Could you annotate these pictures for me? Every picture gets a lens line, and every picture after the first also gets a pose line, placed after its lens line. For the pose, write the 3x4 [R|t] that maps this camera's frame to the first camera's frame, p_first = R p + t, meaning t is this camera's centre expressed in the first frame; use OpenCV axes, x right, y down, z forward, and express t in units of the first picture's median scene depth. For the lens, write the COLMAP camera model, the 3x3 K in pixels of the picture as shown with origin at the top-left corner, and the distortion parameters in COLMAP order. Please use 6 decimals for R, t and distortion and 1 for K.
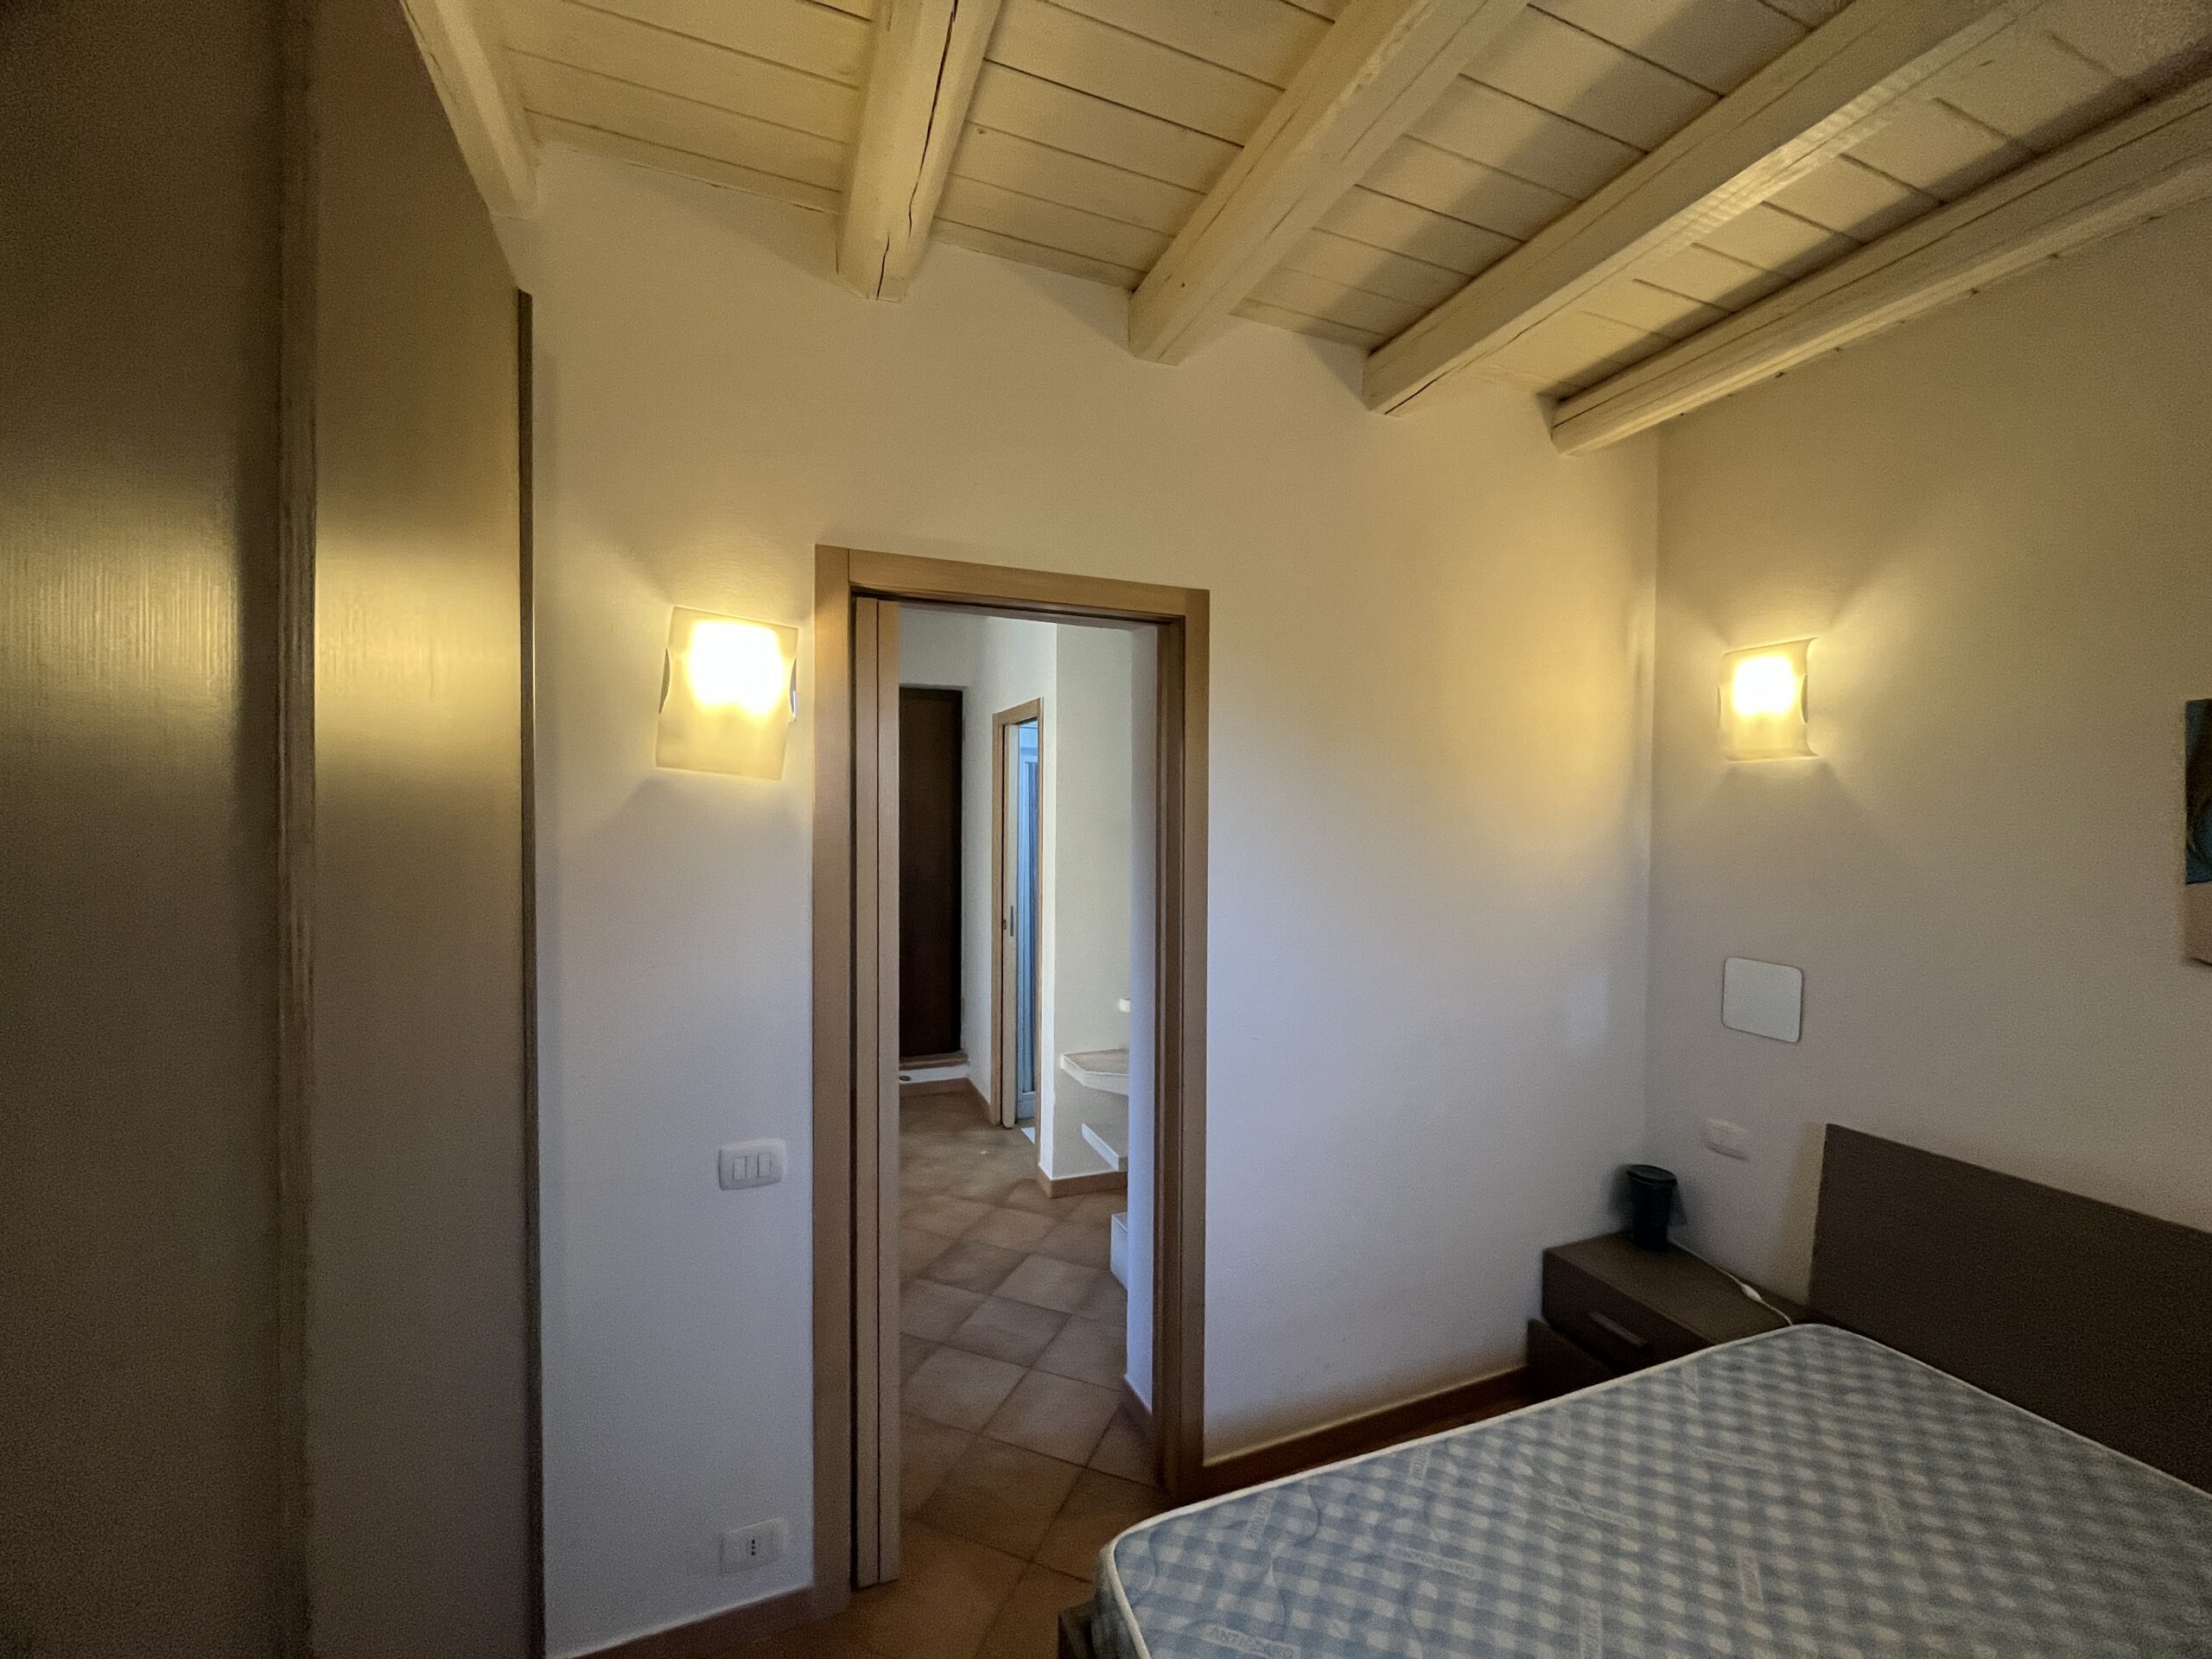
lens RADIAL K [[901.3, 0, 1111.0], [0, 901.3, 830.4], [0, 0, 1]] dist [-0.000654, -0.000274]
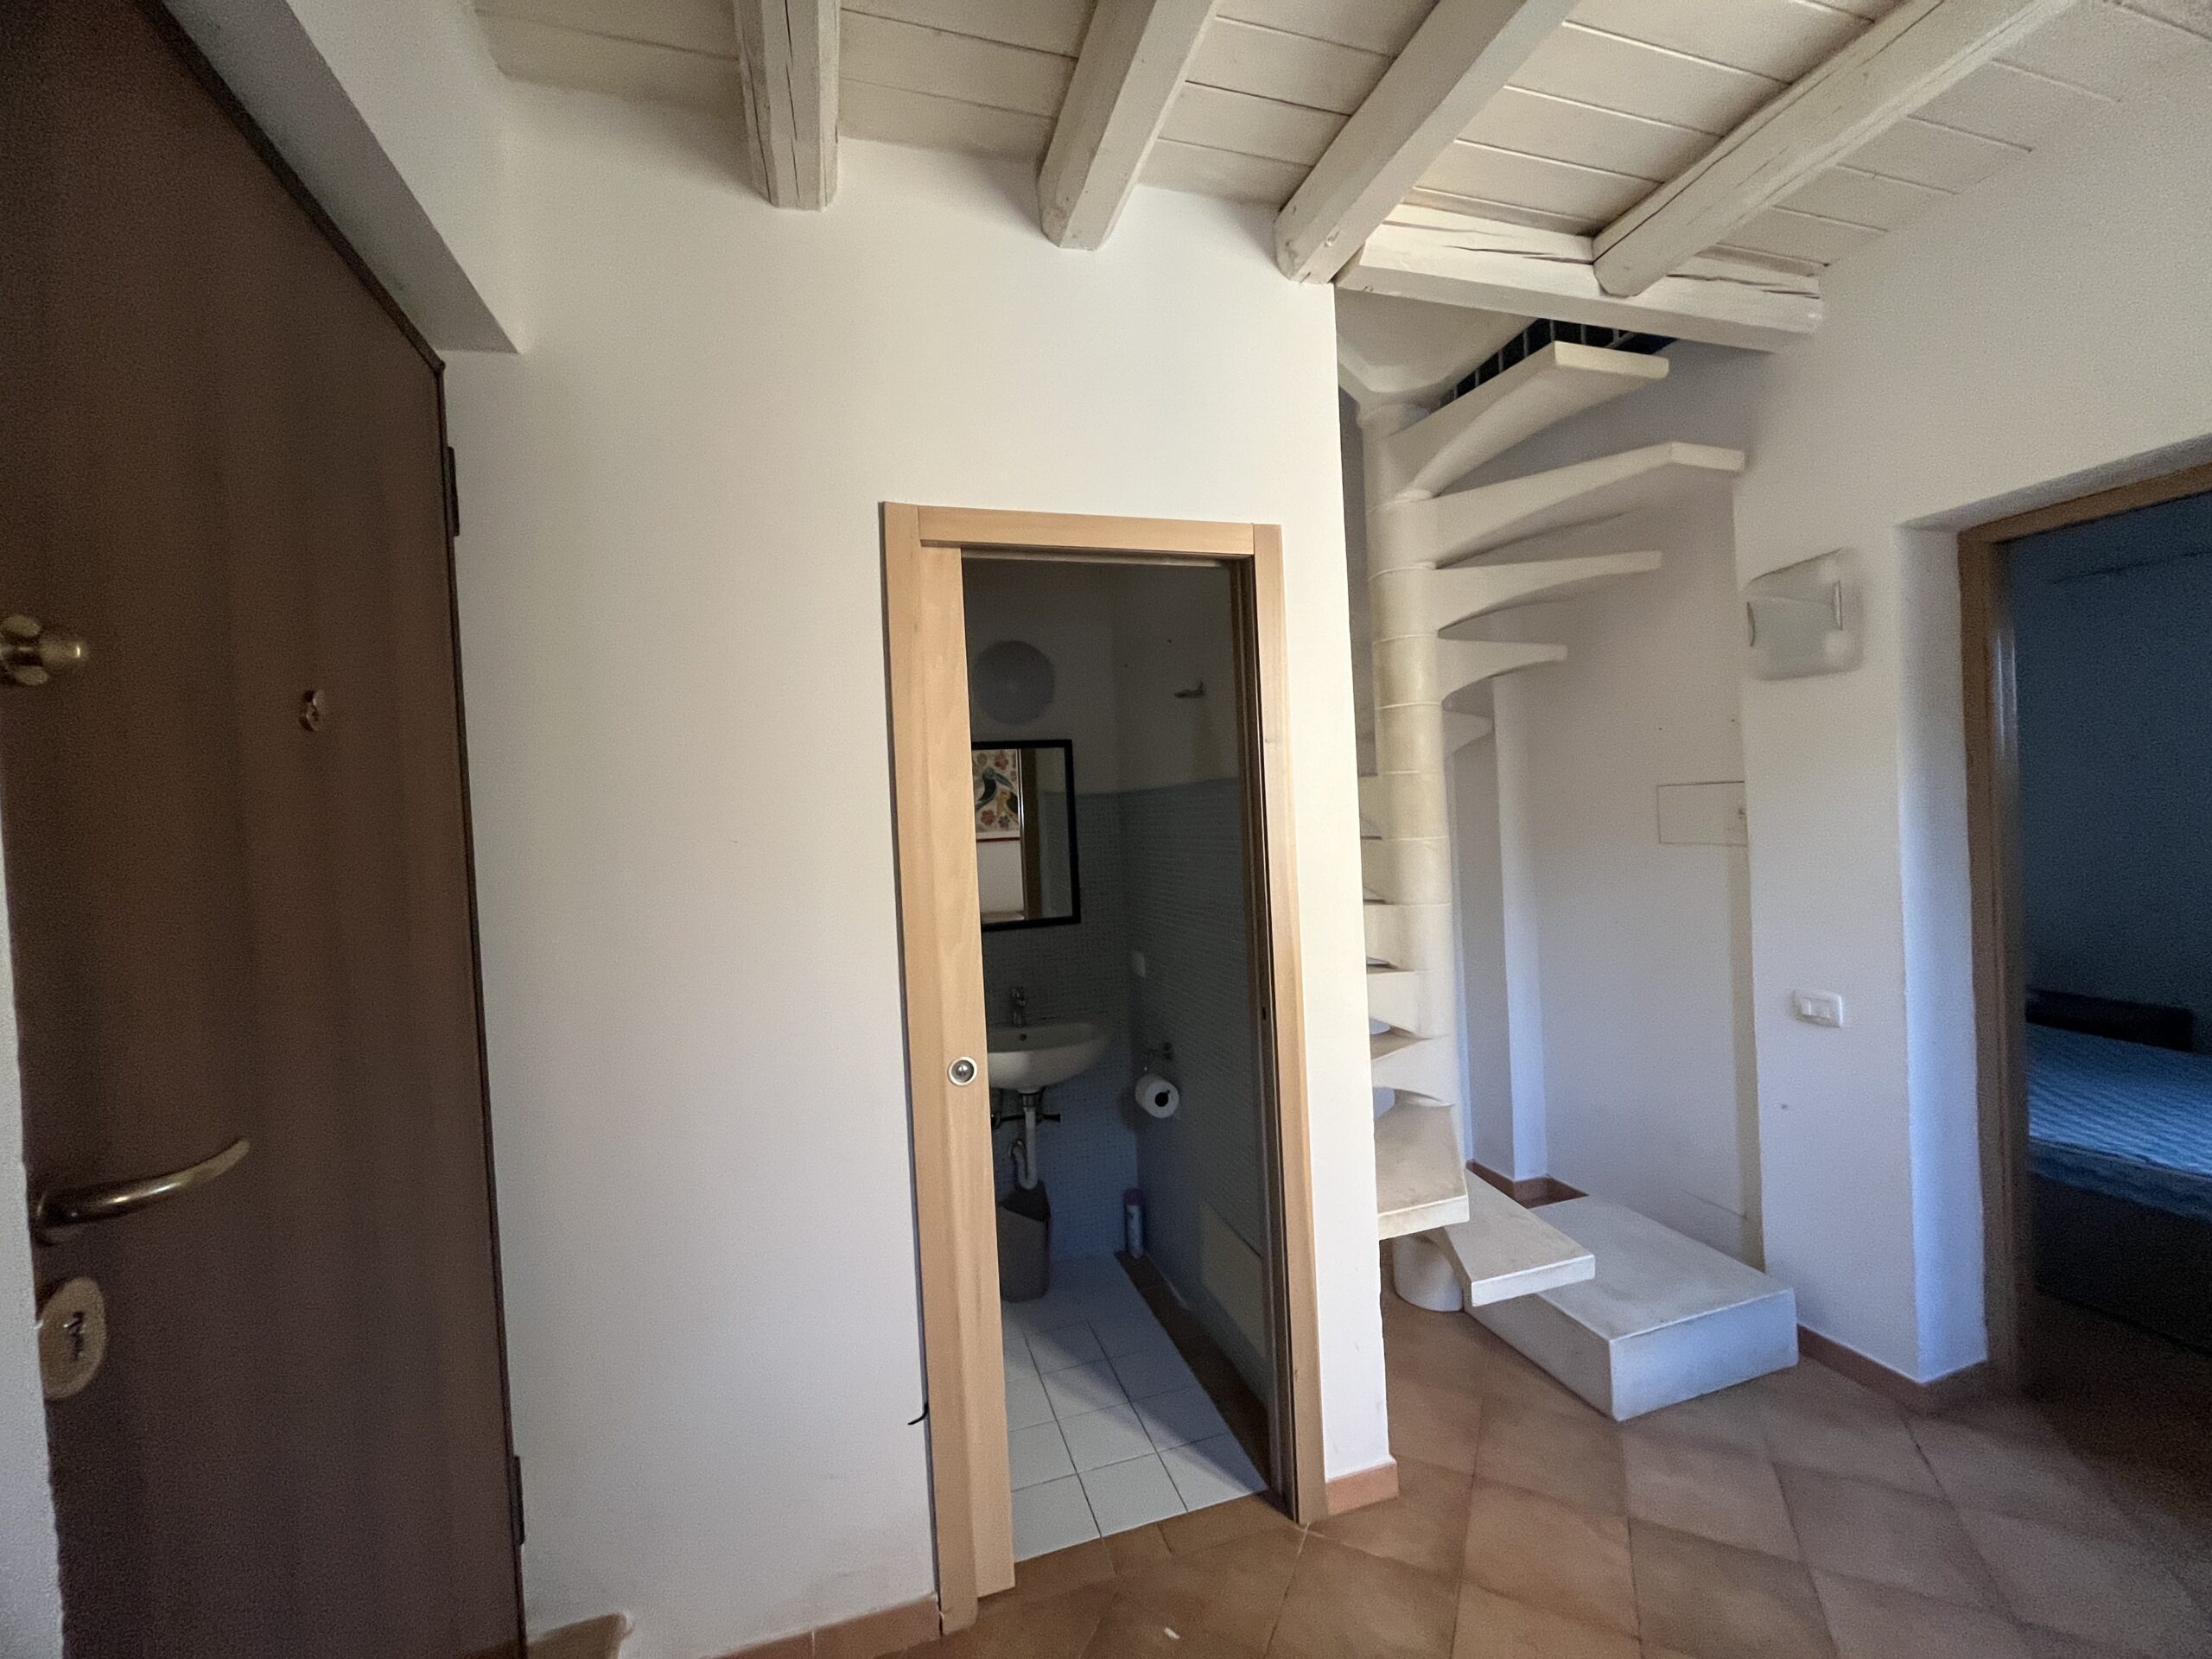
lens RADIAL K [[902.0, 0, 1101.6], [0, 902.0, 813.3], [0, 0, 1]] dist [-0.002923, -0.000027]
pose [[0.088685, -0.020446, 0.995850, -0.758995], [0.066308, 0.997693, 0.014579, 0.012838], [-0.993850, 0.064739, 0.089836, 1.424740]]
